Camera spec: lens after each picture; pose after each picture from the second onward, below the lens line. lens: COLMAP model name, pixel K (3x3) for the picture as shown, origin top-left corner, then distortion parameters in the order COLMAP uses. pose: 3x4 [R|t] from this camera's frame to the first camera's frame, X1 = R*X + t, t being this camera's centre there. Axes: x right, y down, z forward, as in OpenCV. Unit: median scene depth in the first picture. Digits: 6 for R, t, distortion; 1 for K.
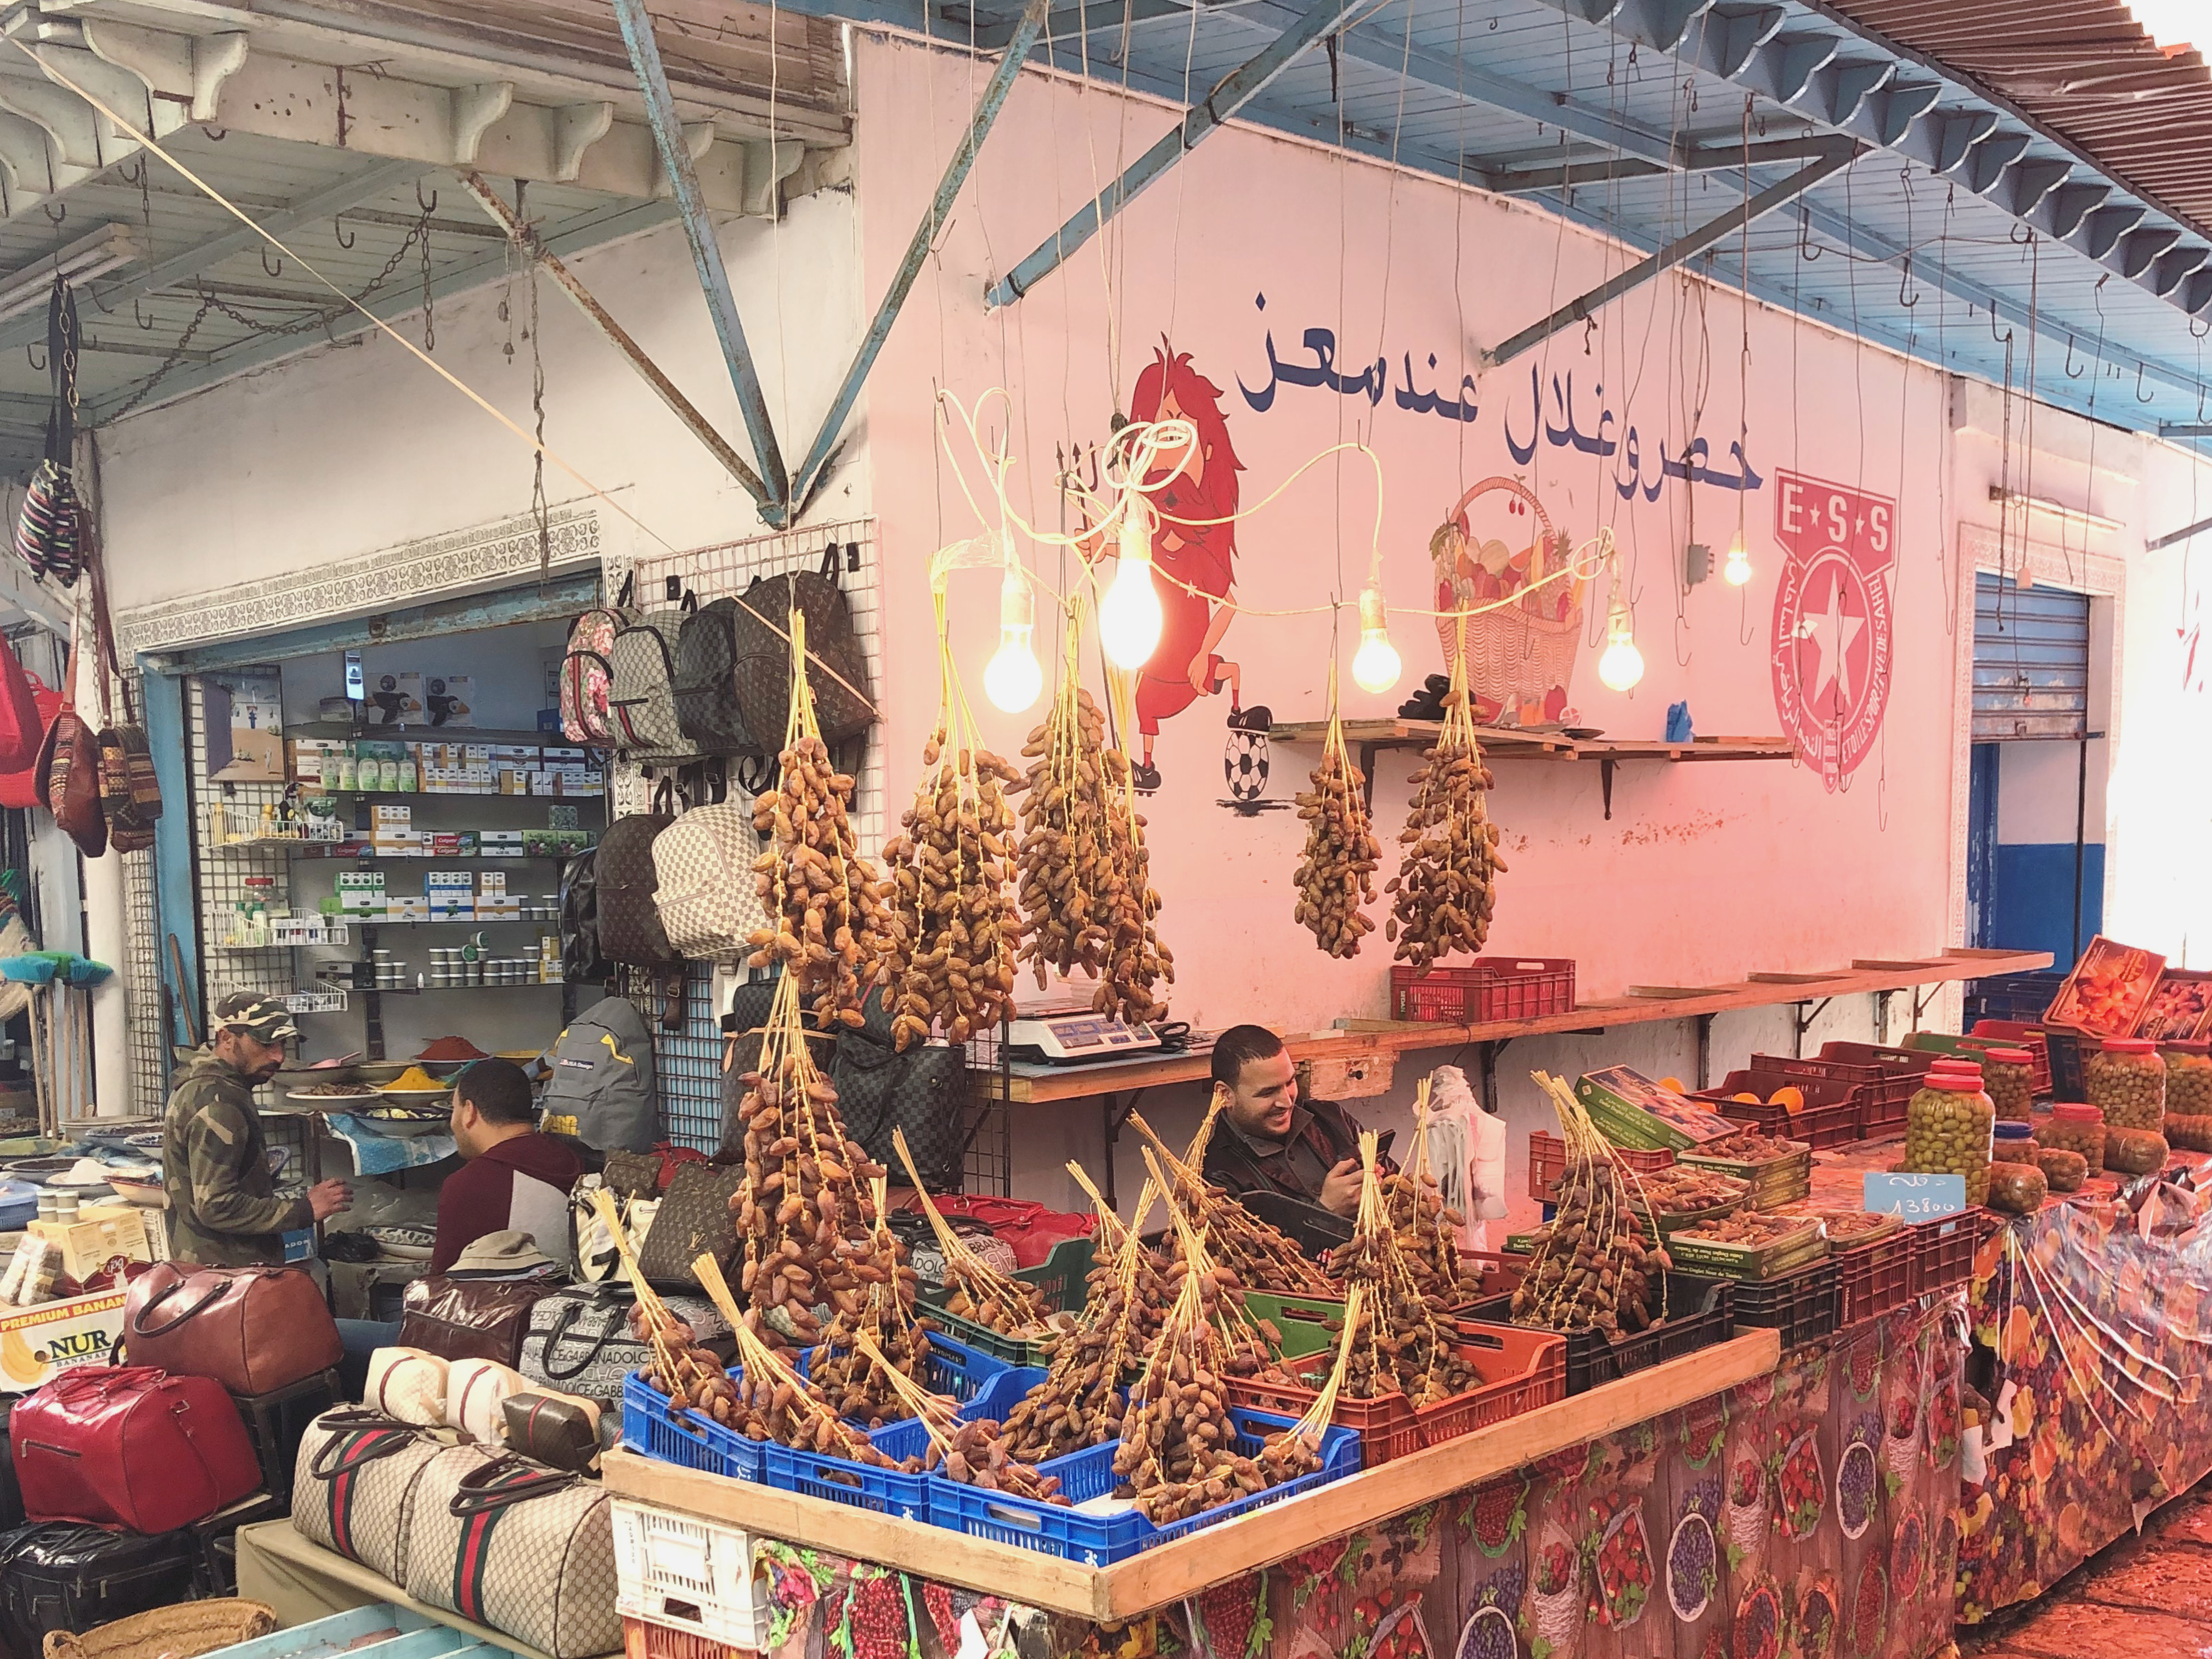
lens RADIAL K [[1806.1, 0, 1106.5], [0, 1806.1, 832.3], [0, 0, 1]] dist [-0.052477, -0.004433]
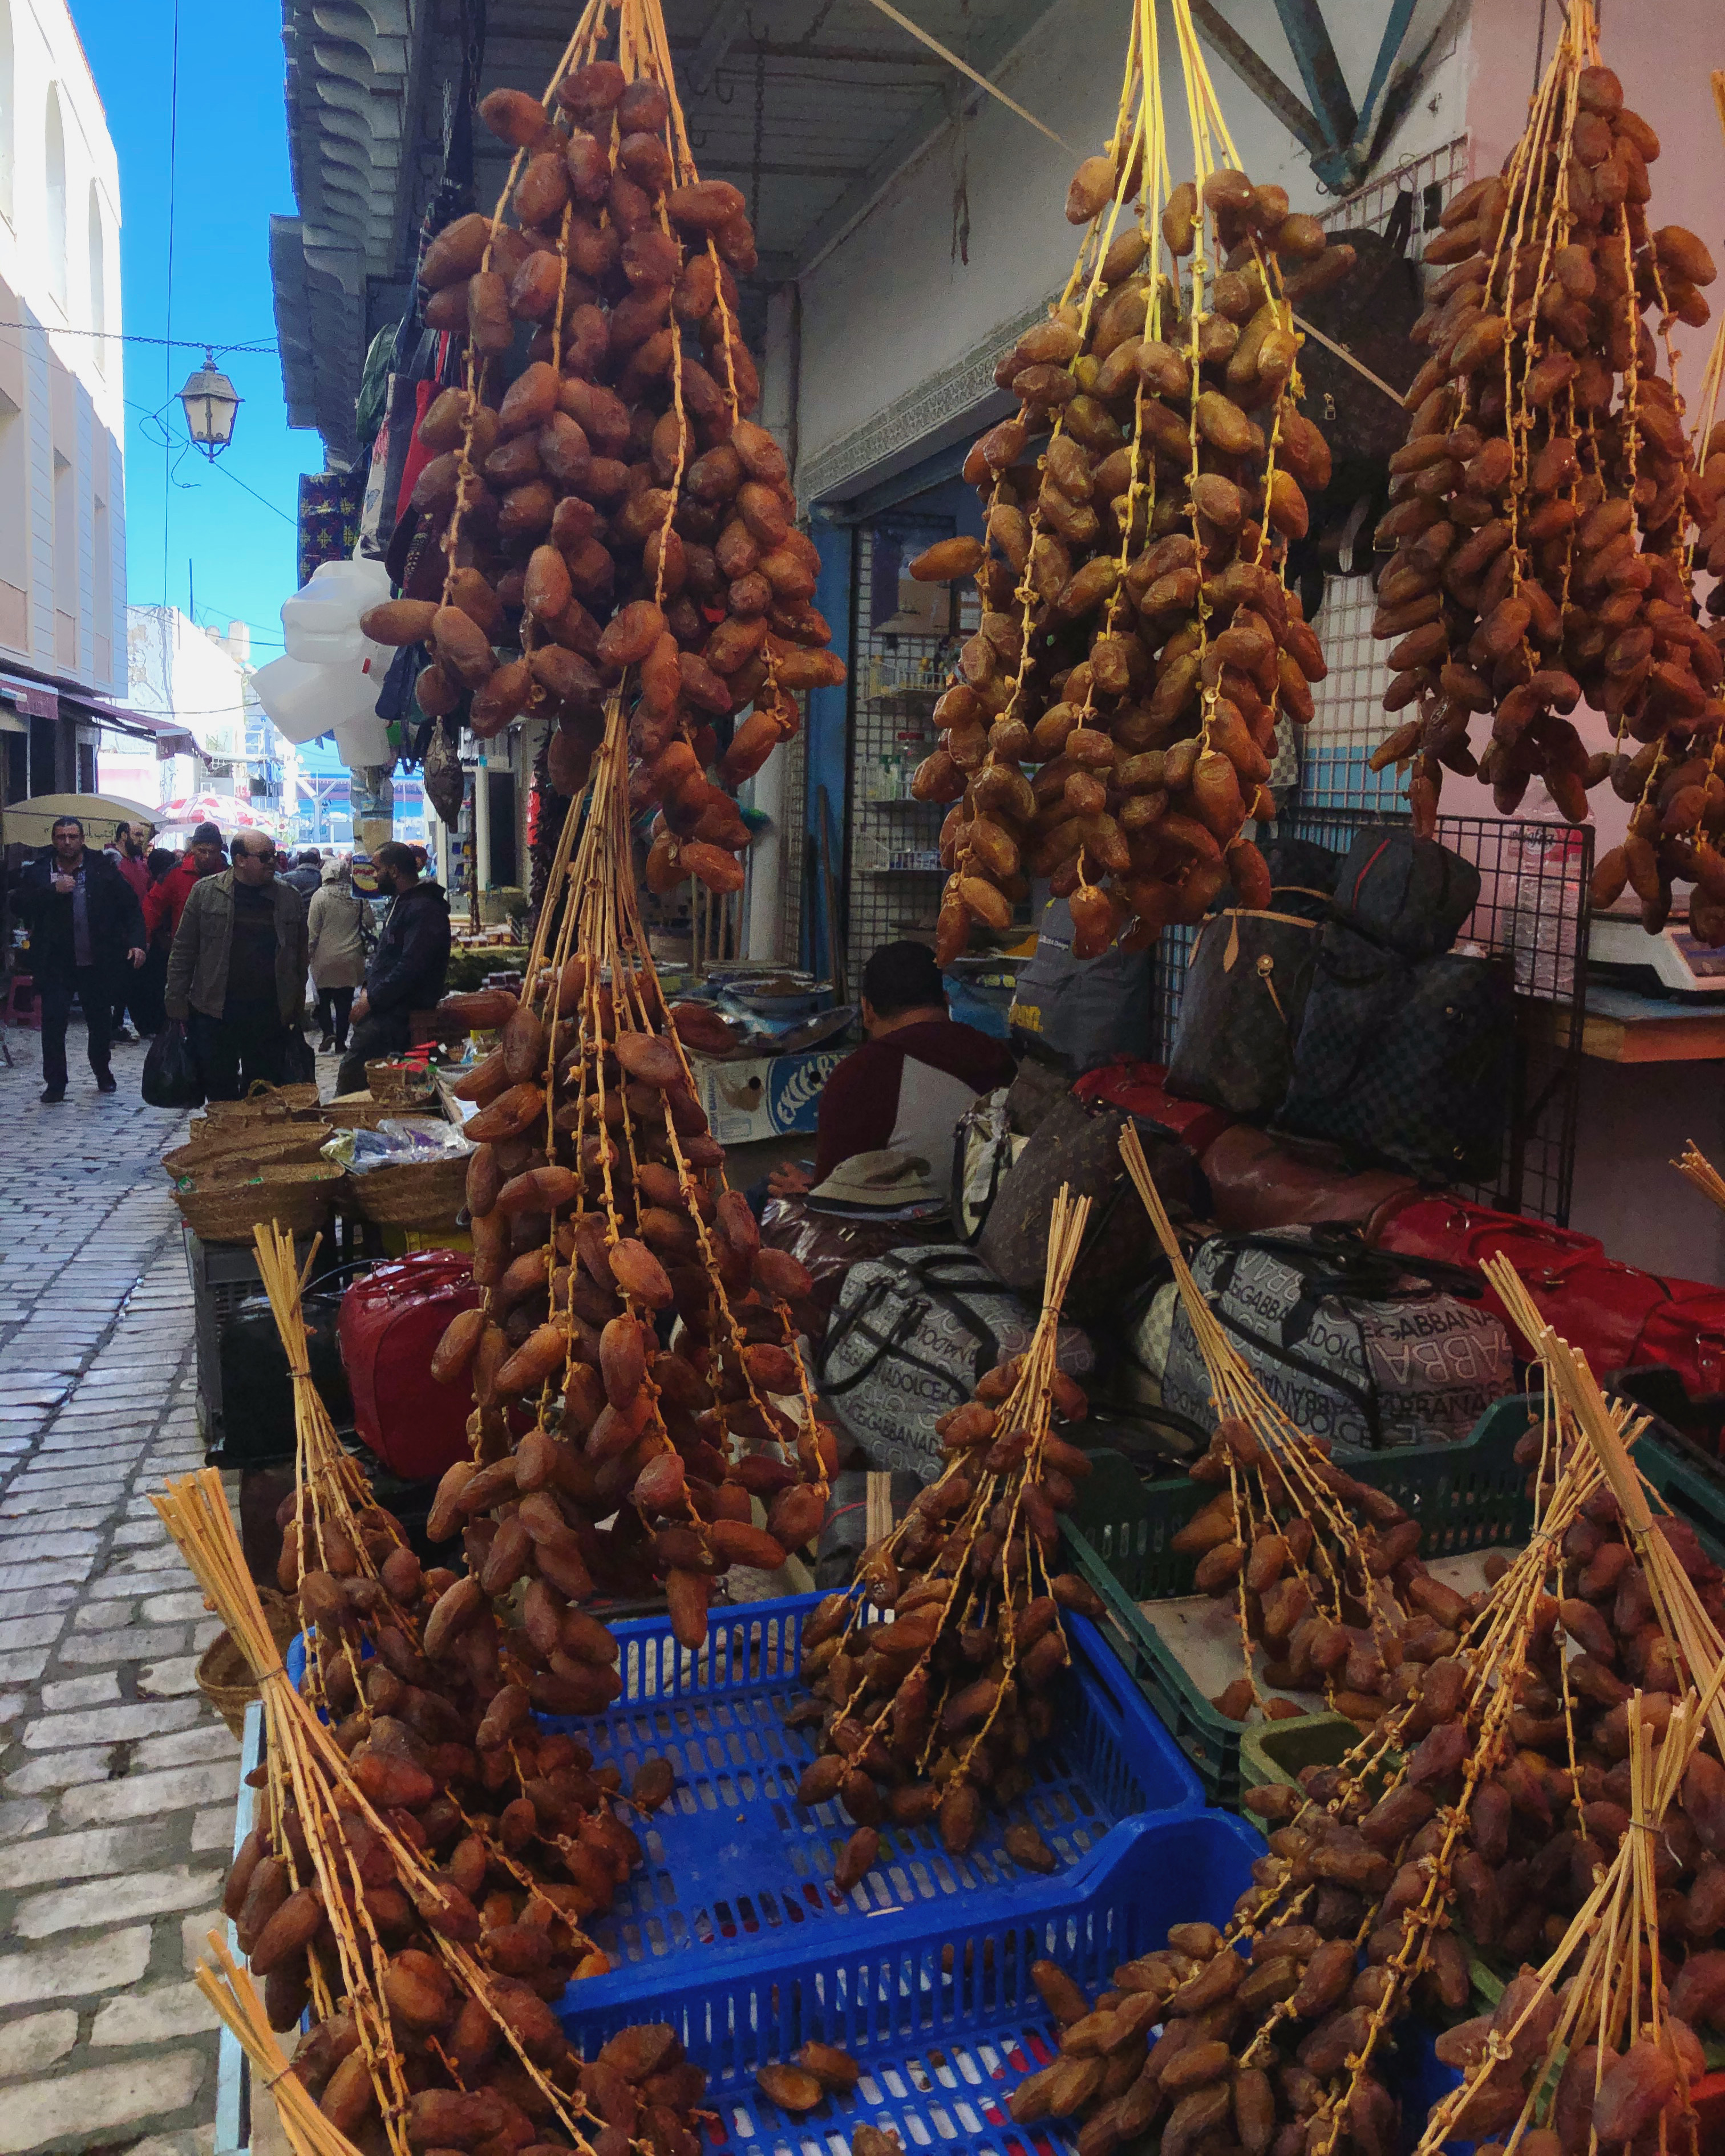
lens RADIAL K [[1908.9, 0, 851.1], [0, 1908.9, 961.6], [0, 0, 1]] dist [0.011956, -0.011773]
pose [[0.876948, 0.080576, -0.473783, 0.038669], [-0.015981, 0.990189, 0.138820, 0.038489], [0.480320, -0.114166, 0.869631, 0.382858]]
